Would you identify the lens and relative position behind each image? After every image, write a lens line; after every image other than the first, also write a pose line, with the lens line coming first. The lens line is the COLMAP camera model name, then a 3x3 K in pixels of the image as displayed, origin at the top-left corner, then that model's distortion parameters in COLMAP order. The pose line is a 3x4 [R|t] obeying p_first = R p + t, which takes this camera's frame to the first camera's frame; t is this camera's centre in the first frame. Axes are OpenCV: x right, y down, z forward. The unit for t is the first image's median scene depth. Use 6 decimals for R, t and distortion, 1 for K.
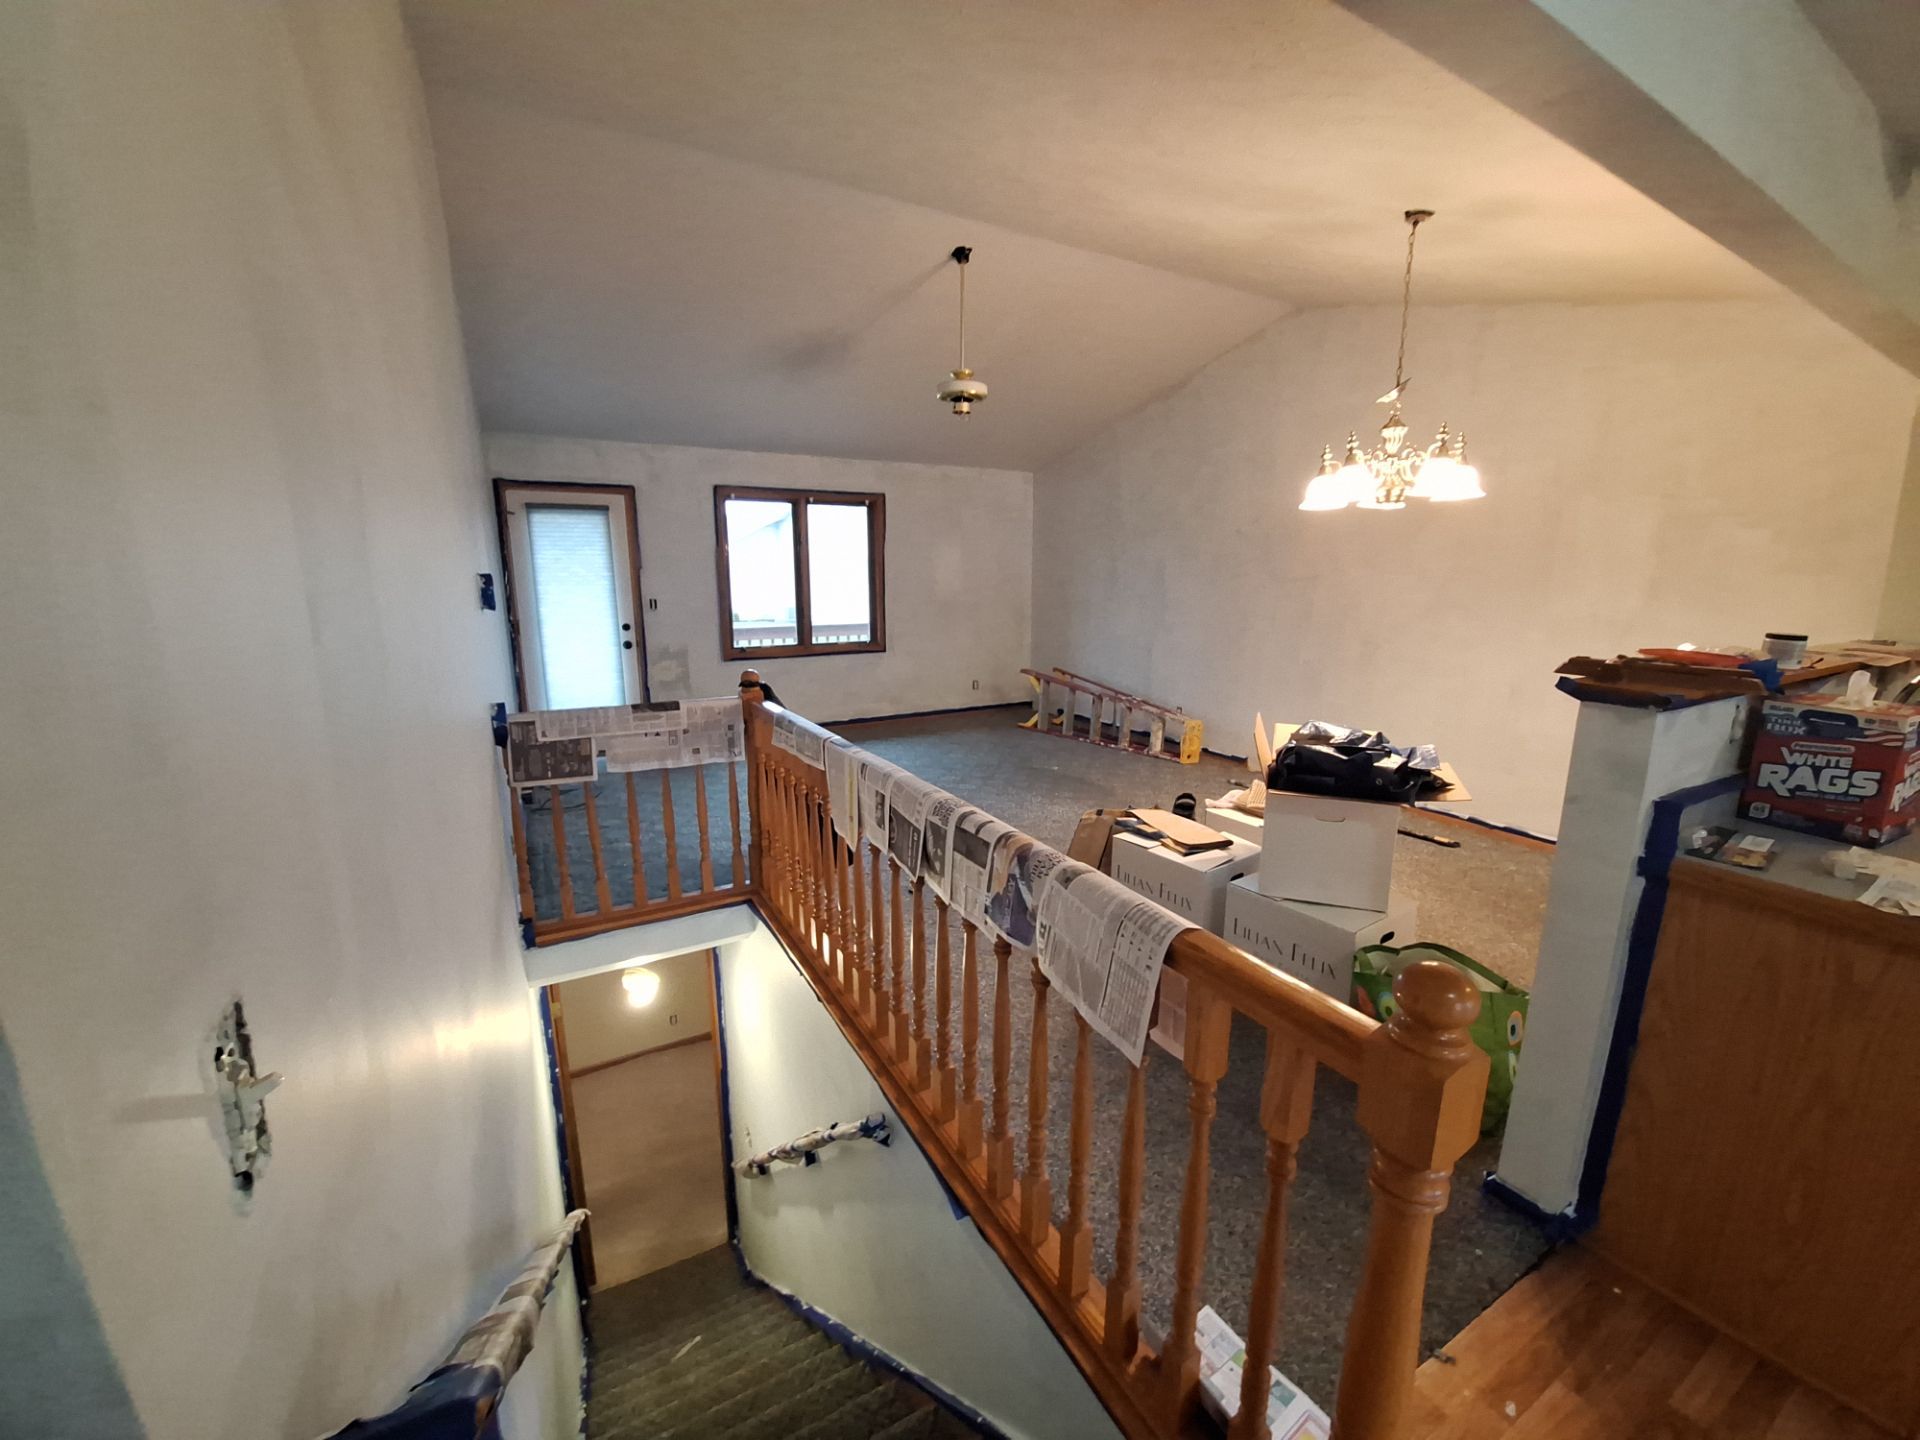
lens RADIAL K [[762.0, 0, 961.8], [0, 762.0, 722.7], [0, 0, 1]] dist [-0.007154, -0.006897]
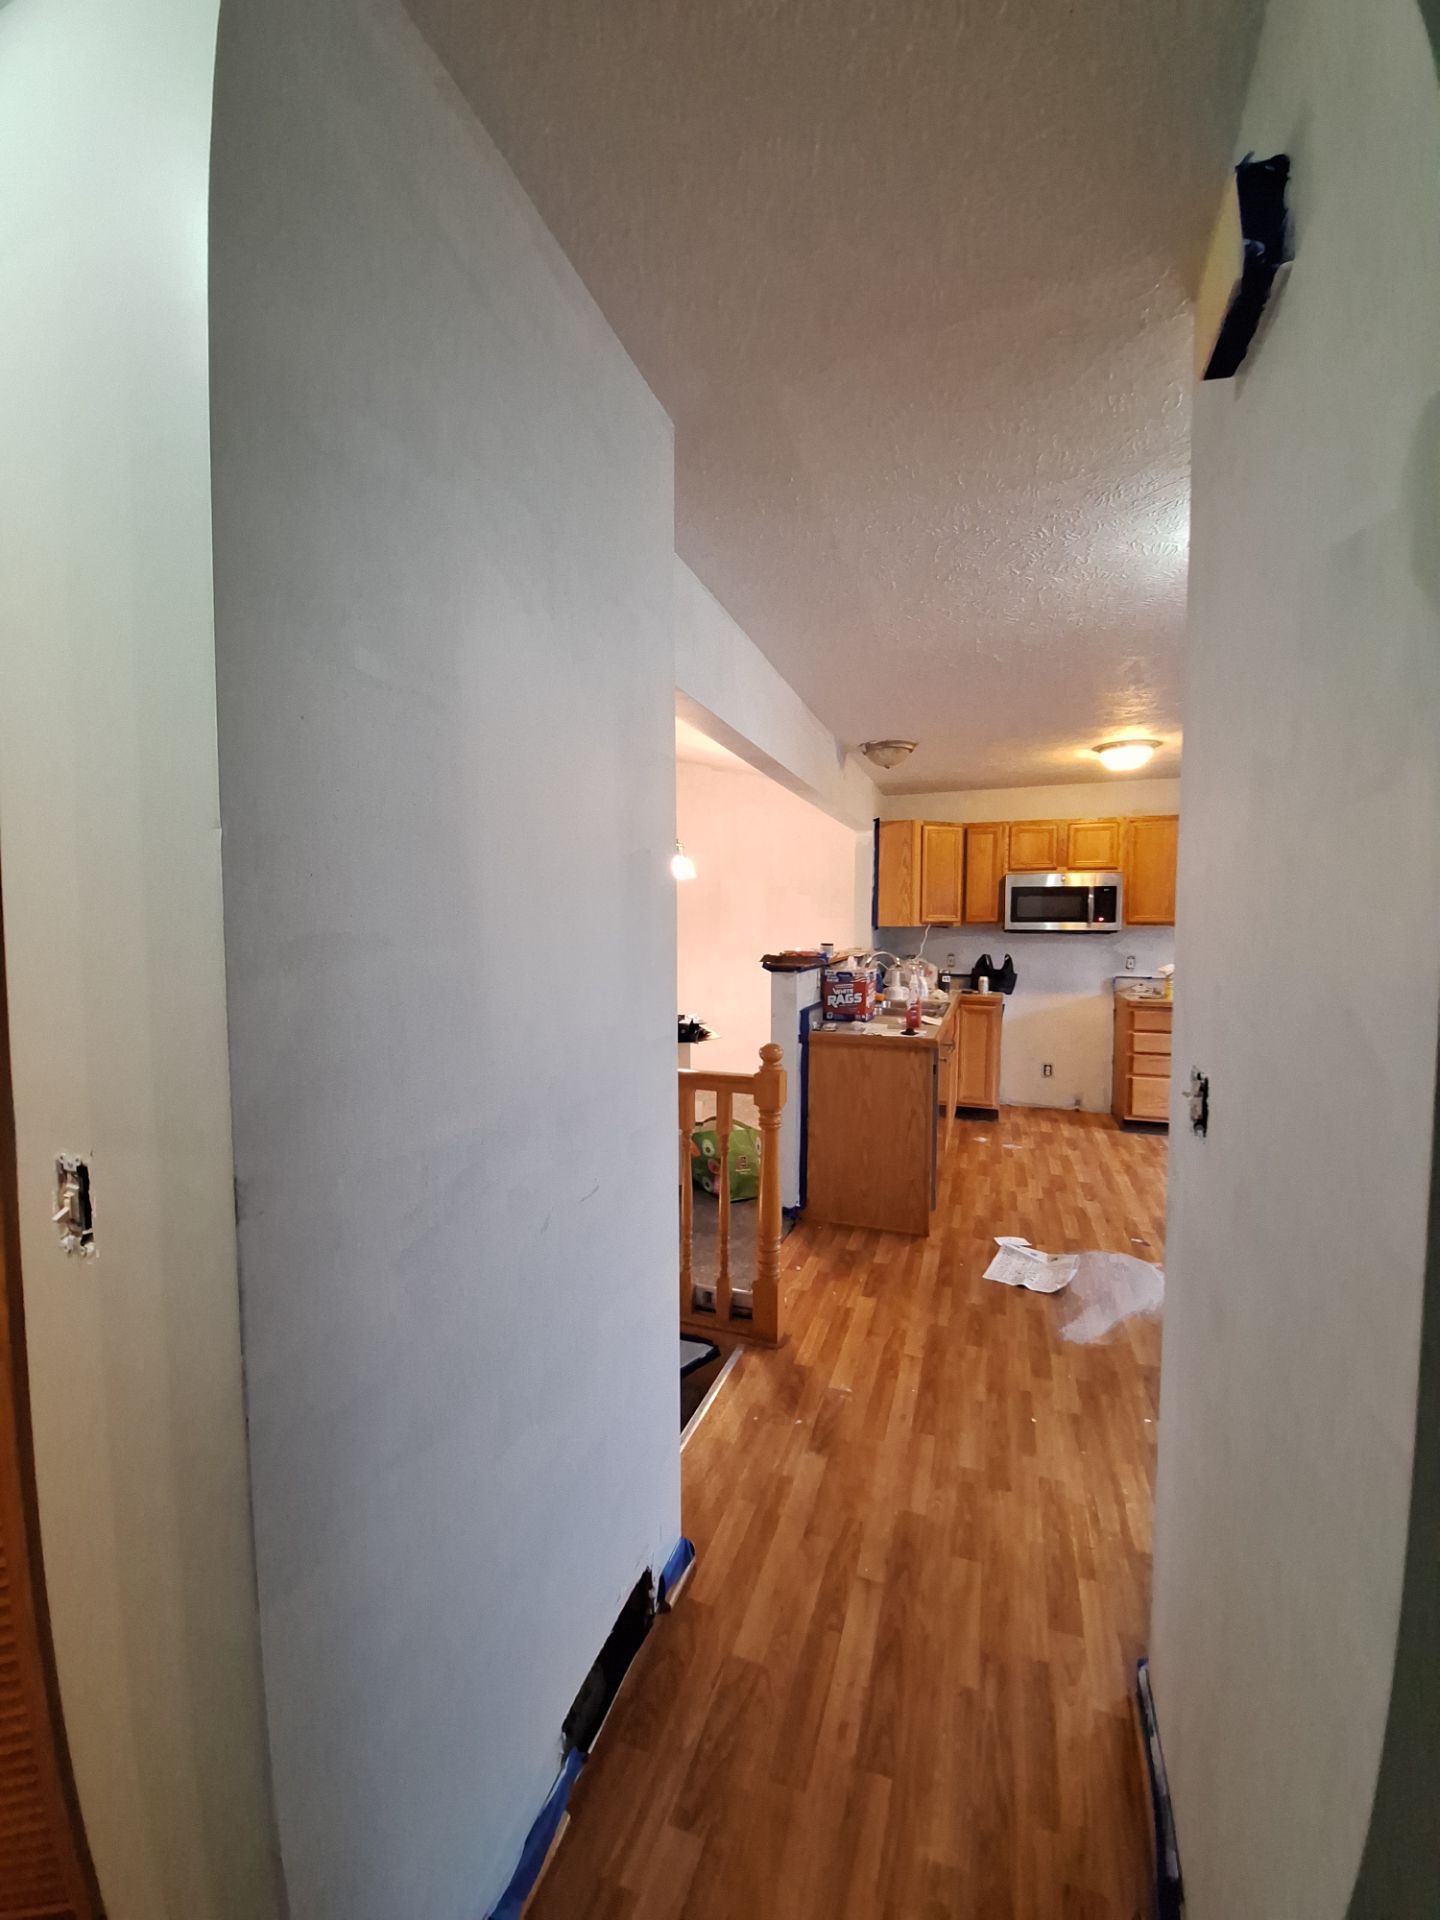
lens RADIAL K [[762.0, 0, 708.3], [0, 762.0, 959.6], [0, 0, 1]] dist [-0.007154, -0.006897]
pose [[0.770439, -0.039433, 0.636293, -0.387492], [0.129240, 0.987022, -0.095318, 0.060996], [-0.624276, 0.155671, 0.765537, -0.324058]]
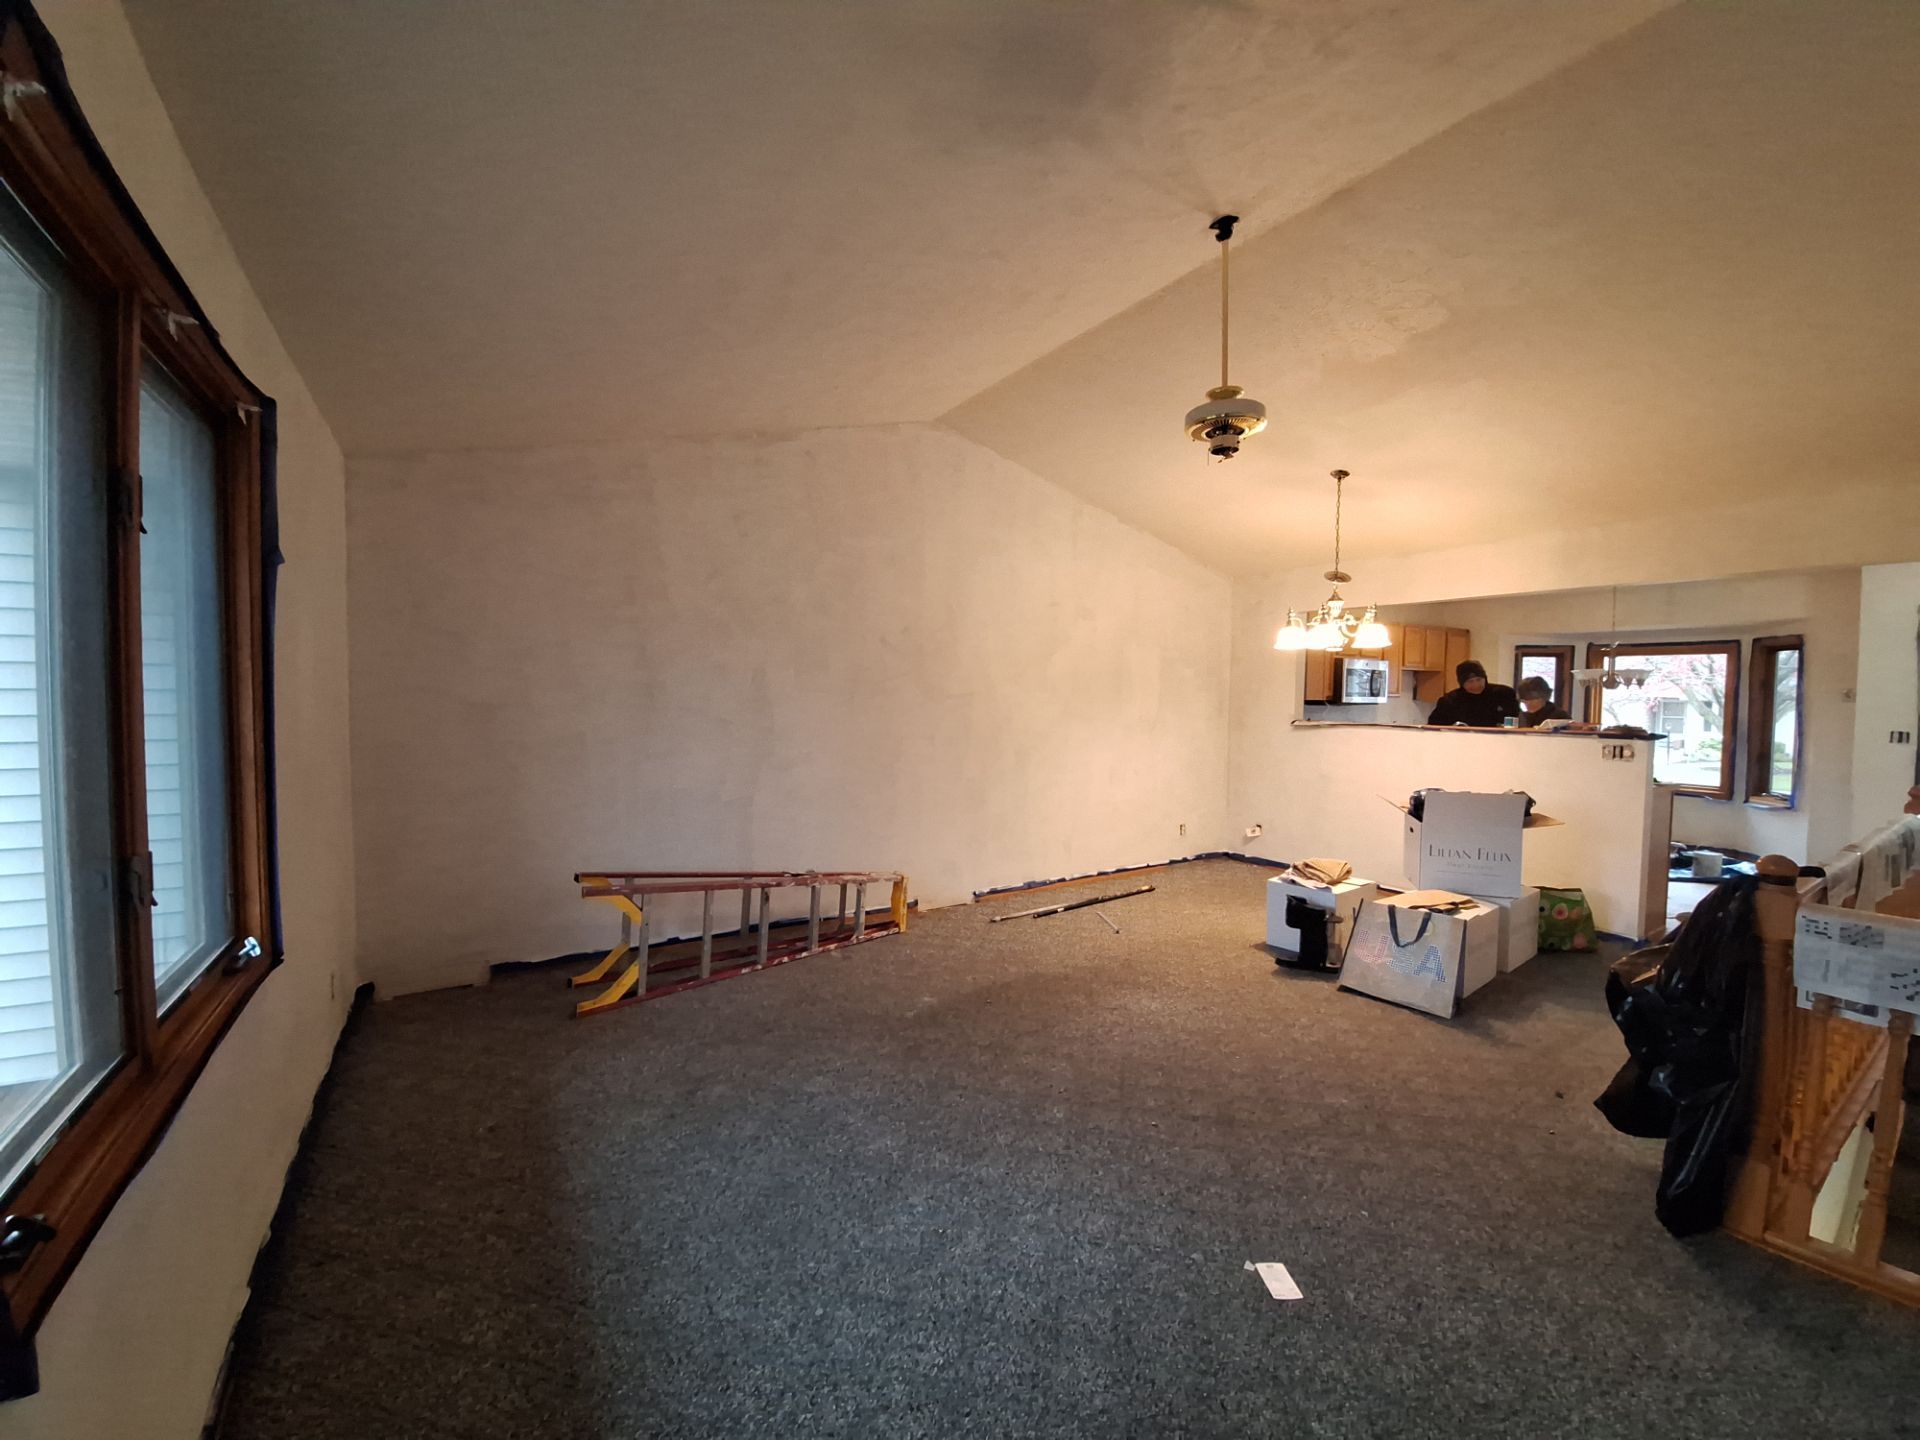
lens RADIAL K [[762.0, 0, 957.9], [0, 762.0, 721.3], [0, 0, 1]] dist [-0.007154, -0.006897]
pose [[-0.047541, -0.044346, 0.997884, -0.839973], [0.185088, 0.981322, 0.052428, -0.329220], [-0.981571, 0.187189, -0.038445, 1.642741]]
